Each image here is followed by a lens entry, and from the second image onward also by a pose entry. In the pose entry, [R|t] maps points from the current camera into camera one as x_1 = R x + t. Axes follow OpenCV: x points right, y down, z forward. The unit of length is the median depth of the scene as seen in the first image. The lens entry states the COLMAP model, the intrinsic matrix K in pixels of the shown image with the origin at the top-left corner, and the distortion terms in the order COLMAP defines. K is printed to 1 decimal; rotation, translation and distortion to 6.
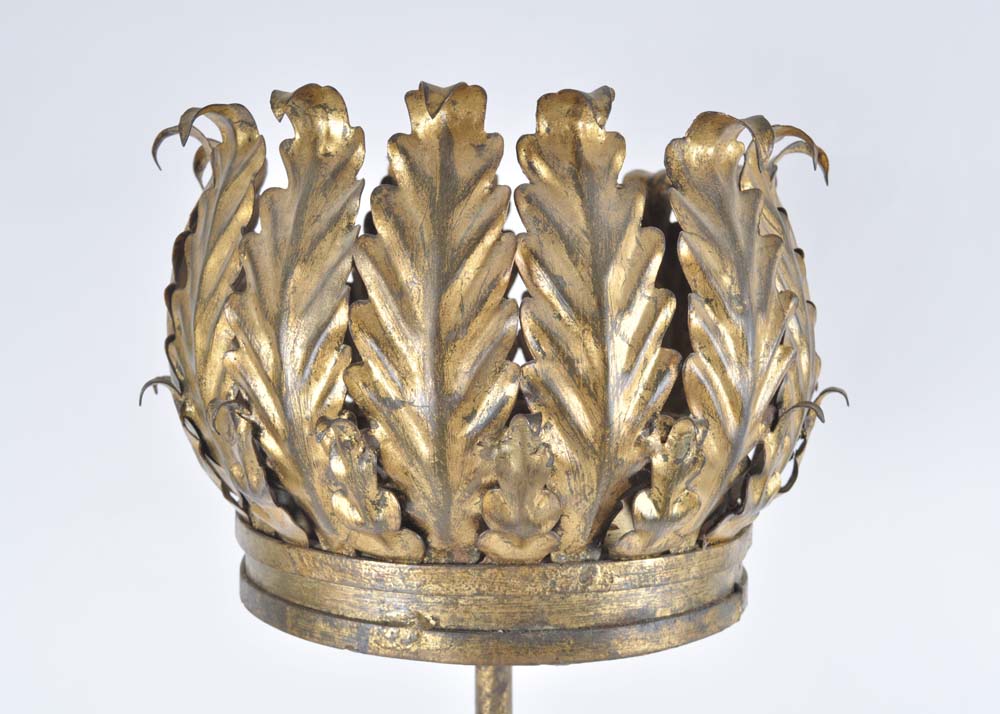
lens RADIAL K [[1290.0, 0, 497.0], [0, 1290.0, 357.8], [0, 0, 1]] dist [-0.004349, 0.000000]
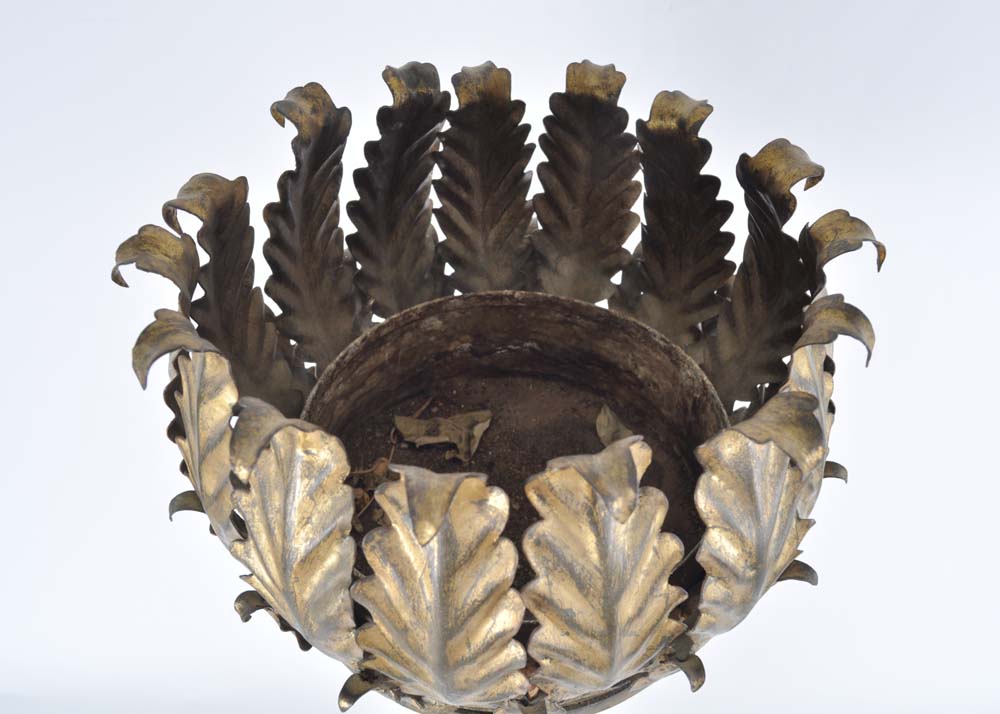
lens RADIAL K [[912.9, 0, 501.6], [0, 912.9, 356.9], [0, 0, 1]] dist [-0.007259, 0.000000]
pose [[0.999692, -0.004576, -0.024379, 0.015804], [0.020119, 0.724440, 0.689044, -0.659668], [0.014508, -0.689322, 0.724309, 0.629268]]
